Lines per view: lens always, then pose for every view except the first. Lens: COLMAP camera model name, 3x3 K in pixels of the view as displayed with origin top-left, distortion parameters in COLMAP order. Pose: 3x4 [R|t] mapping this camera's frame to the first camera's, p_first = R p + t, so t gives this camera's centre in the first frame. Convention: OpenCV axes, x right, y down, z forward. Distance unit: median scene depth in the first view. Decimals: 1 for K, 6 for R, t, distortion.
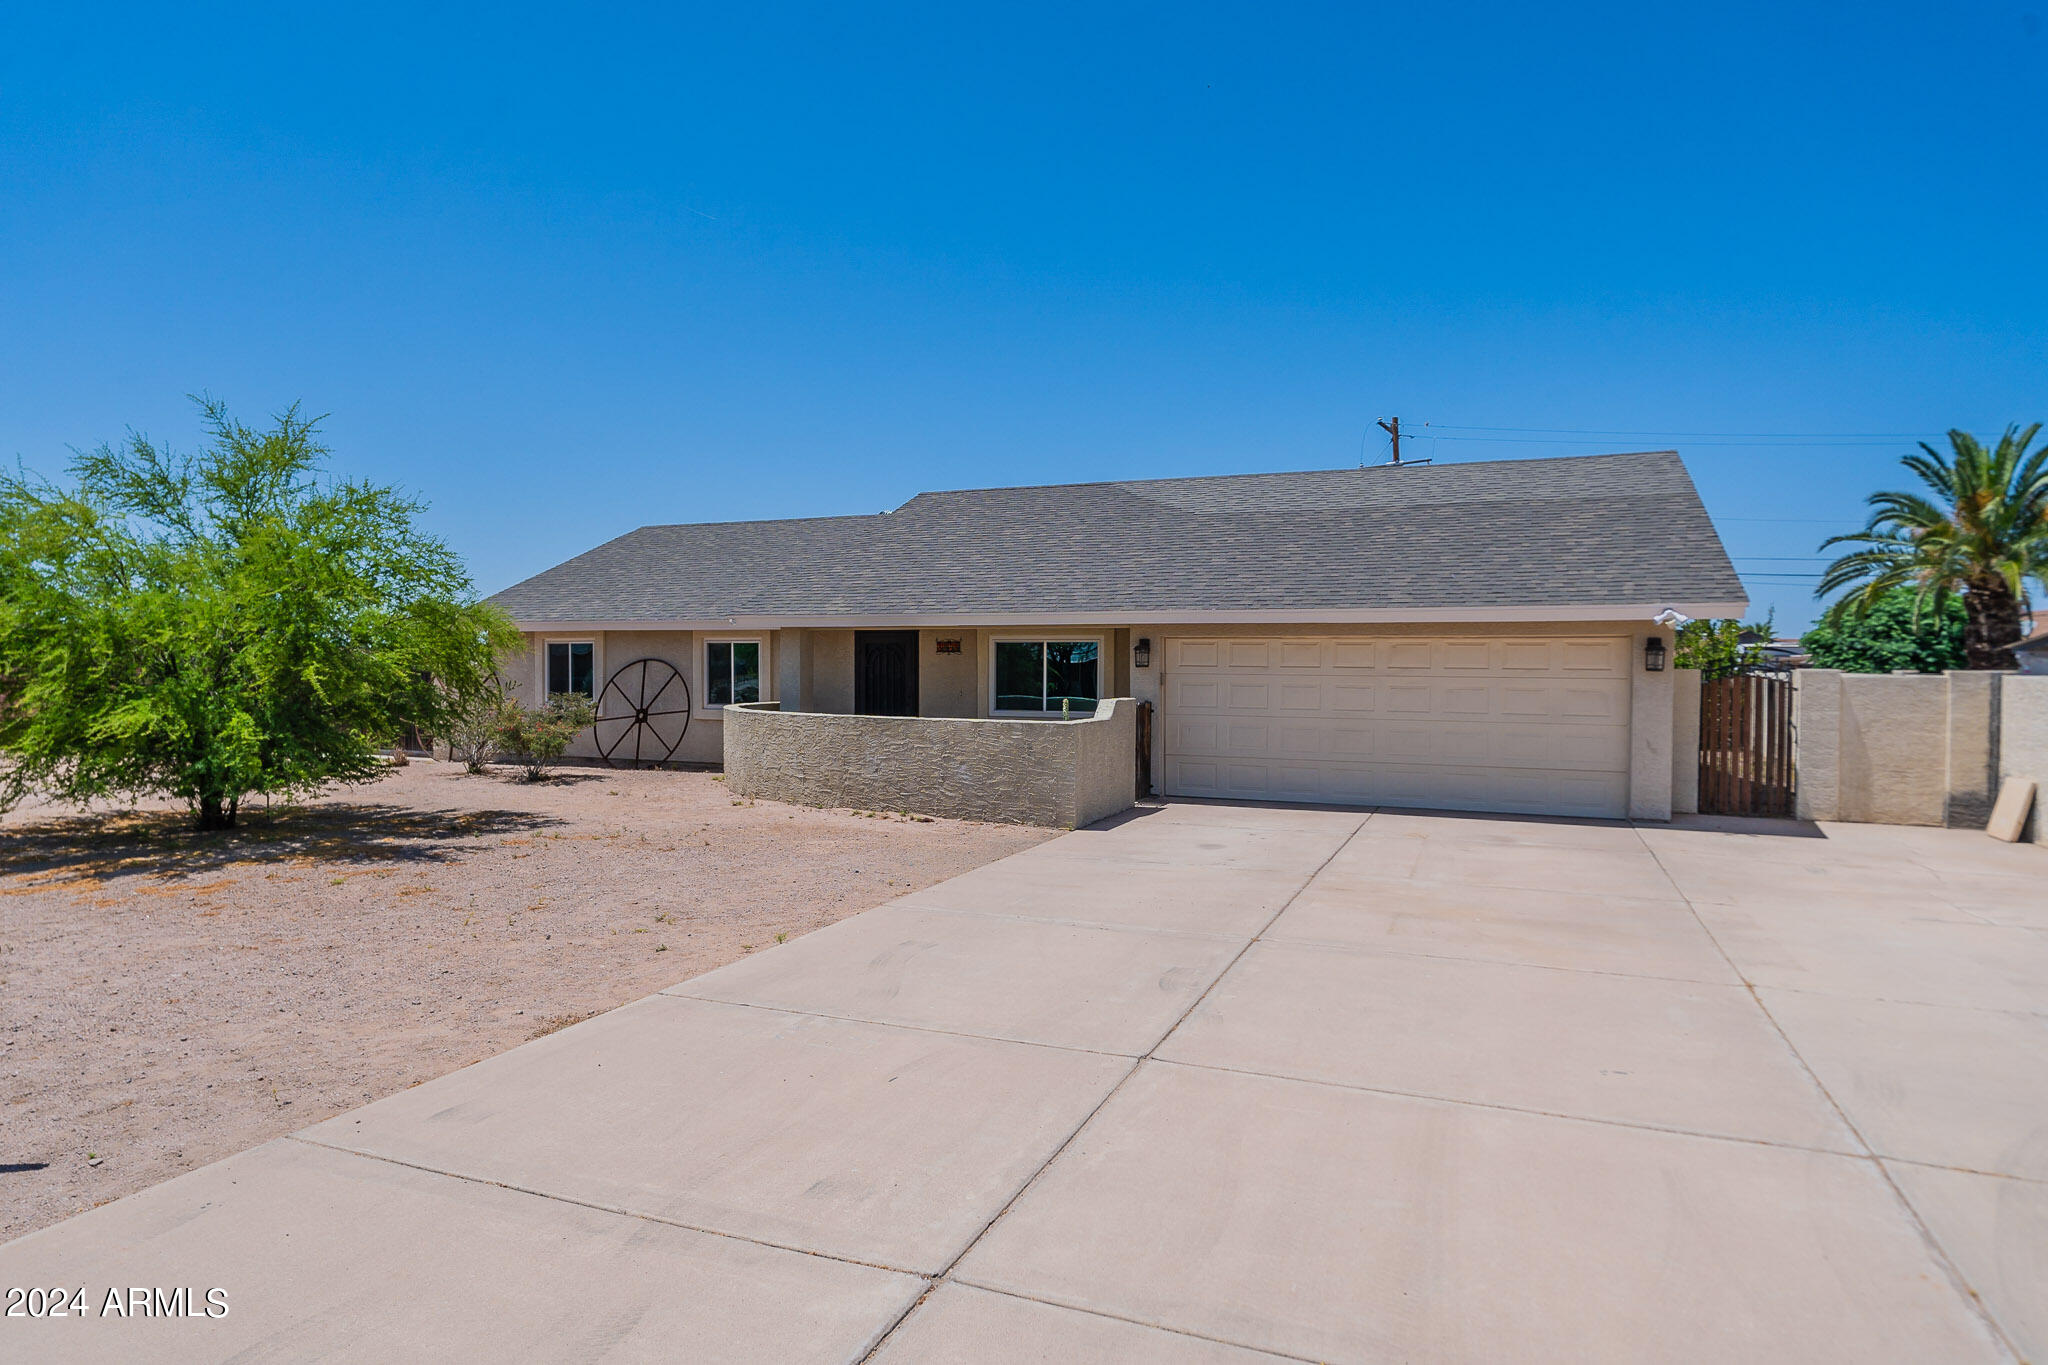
lens RADIAL K [[1027.5, 0, 1024.0], [0, 1027.5, 682.5], [0, 0, 1]] dist [0.001045, 0.000292]
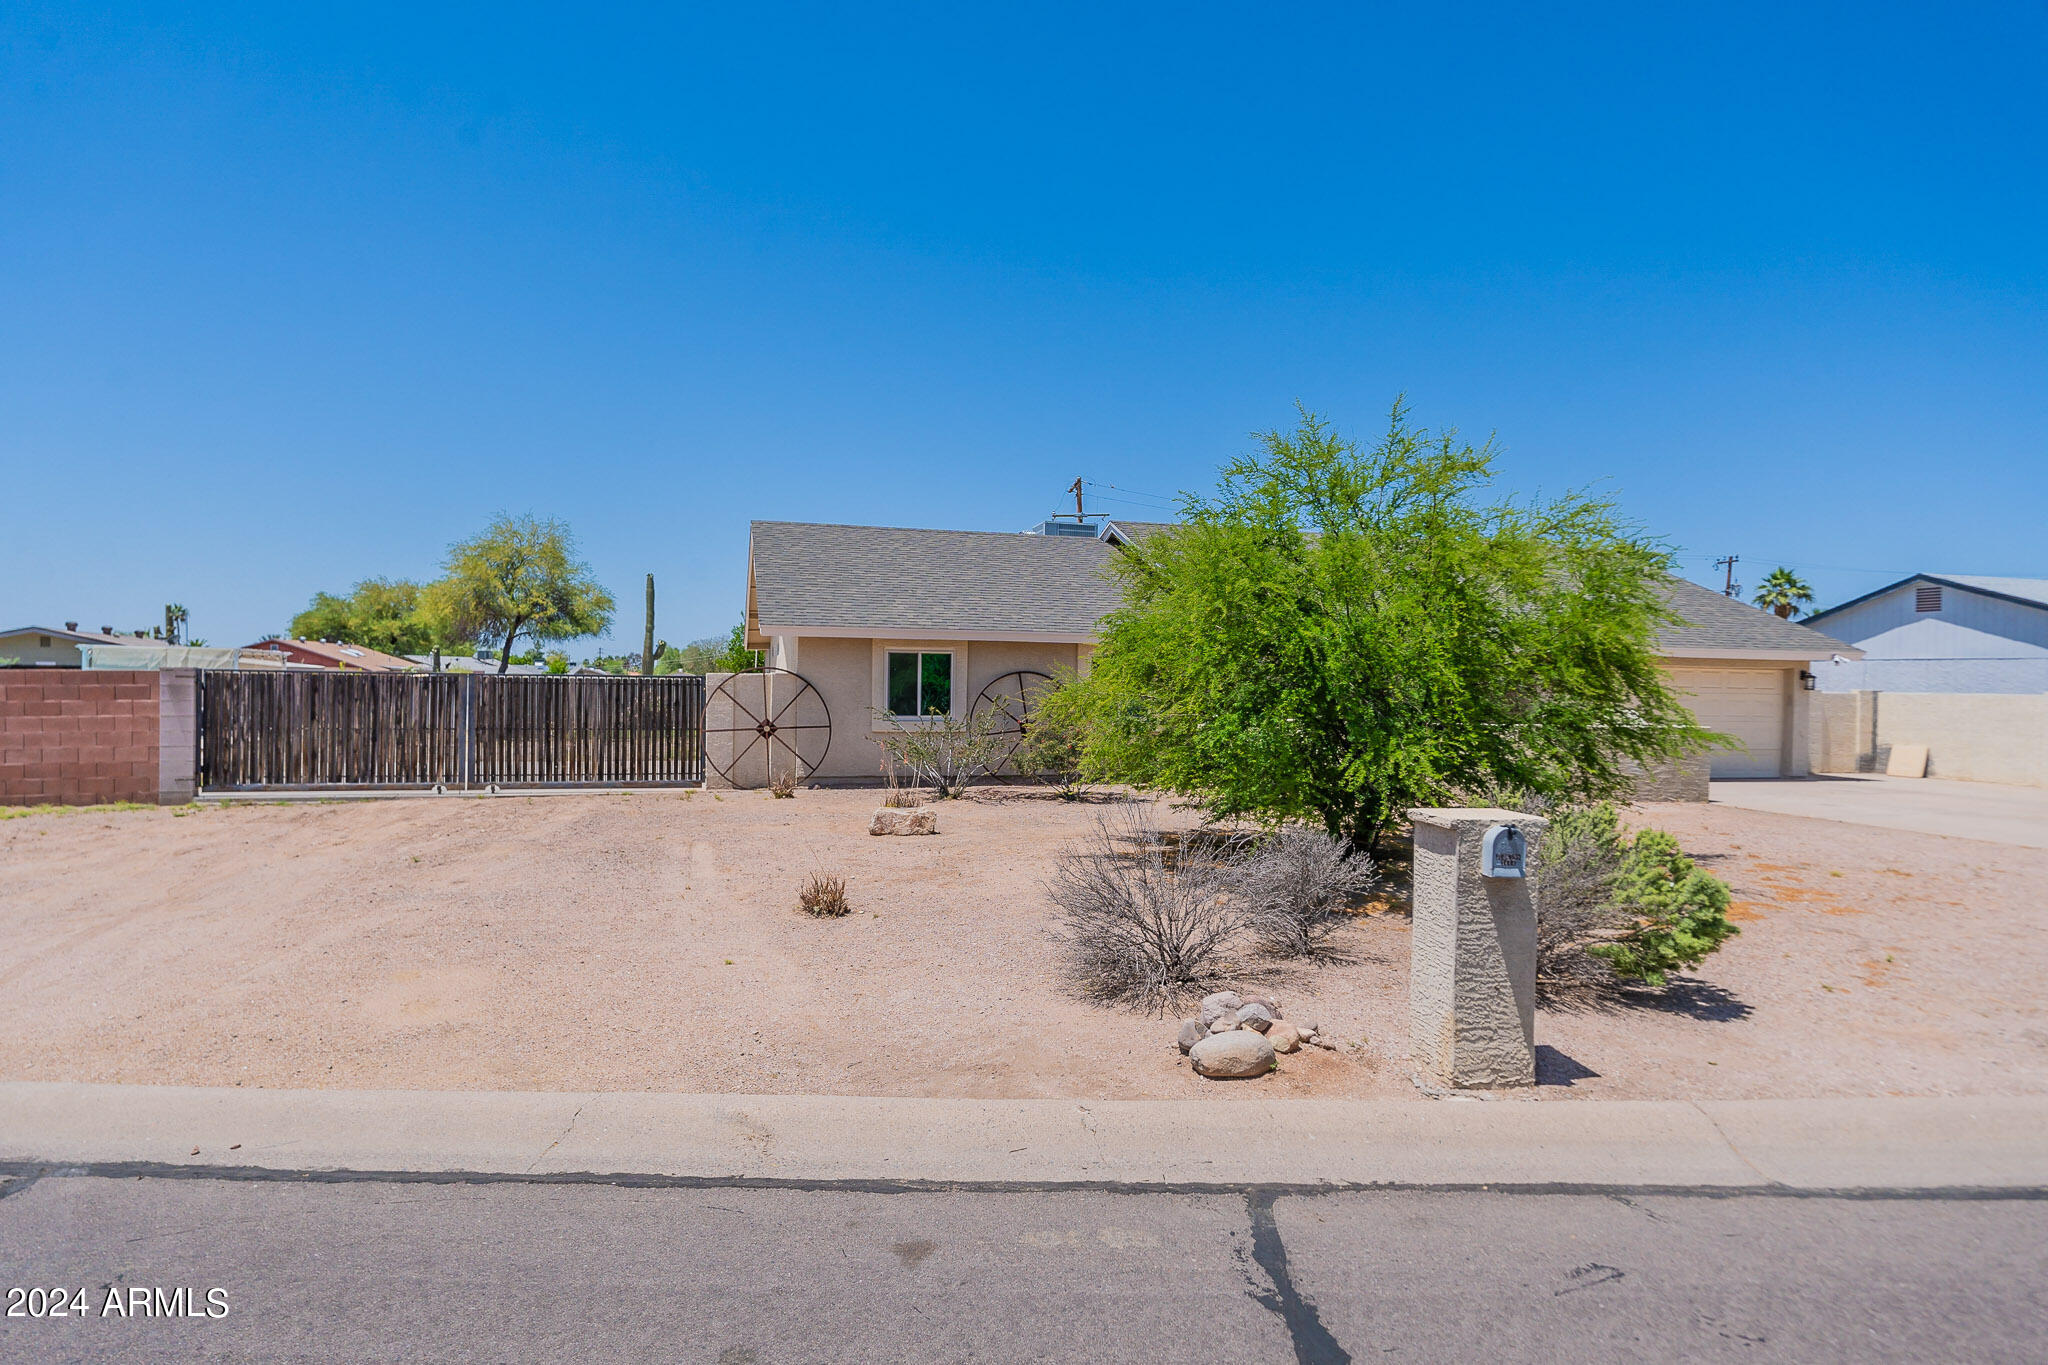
lens RADIAL K [[894.1, 0, 1024.0], [0, 894.1, 682.5], [0, 0, 1]] dist [0.000587, 0.000072]
pose [[0.842439, 0.005812, 0.538760, -0.681793], [-0.003302, 0.999979, -0.005625, -0.005717], [-0.538781, 0.002960, 0.842441, 0.228376]]
